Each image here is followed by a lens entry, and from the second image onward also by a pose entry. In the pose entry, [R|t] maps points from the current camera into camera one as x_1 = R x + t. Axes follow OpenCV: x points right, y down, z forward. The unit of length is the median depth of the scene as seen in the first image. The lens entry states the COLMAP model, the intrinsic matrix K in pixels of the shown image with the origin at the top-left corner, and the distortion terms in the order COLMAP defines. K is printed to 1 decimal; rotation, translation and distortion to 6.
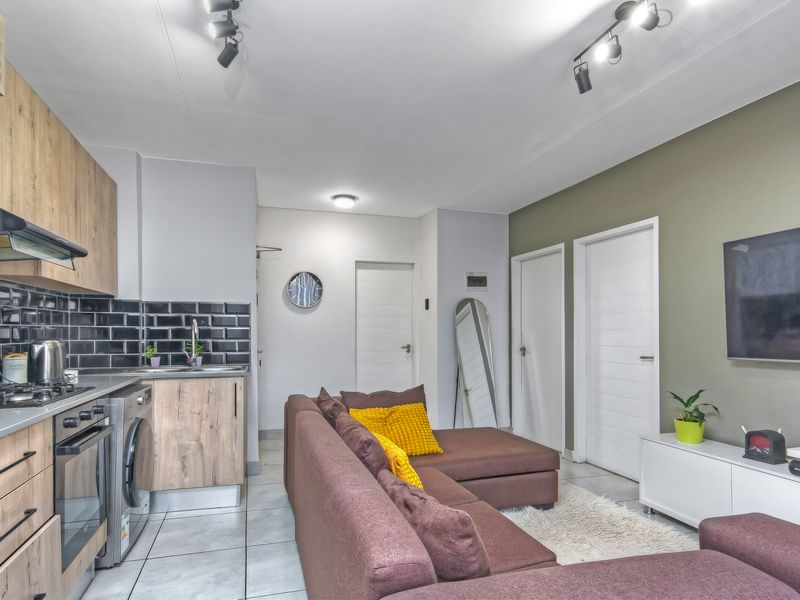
lens RADIAL K [[446.3, 0, 398.3], [0, 446.3, 334.5], [0, 0, 1]] dist [-0.003219, -0.000004]
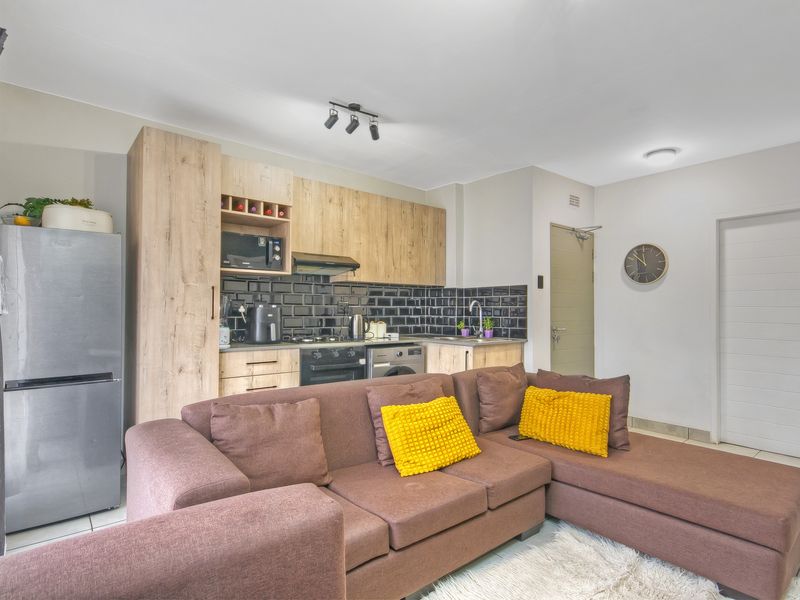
lens RADIAL K [[445.3, 0, 389.9], [0, 445.3, 305.2], [0, 0, 1]] dist [-0.001895, -0.000283]
pose [[0.355560, -0.011652, -0.934581, 0.755806], [-0.009309, 0.999829, -0.016007, 0.002707], [0.934607, 0.014392, 0.355391, 0.351292]]
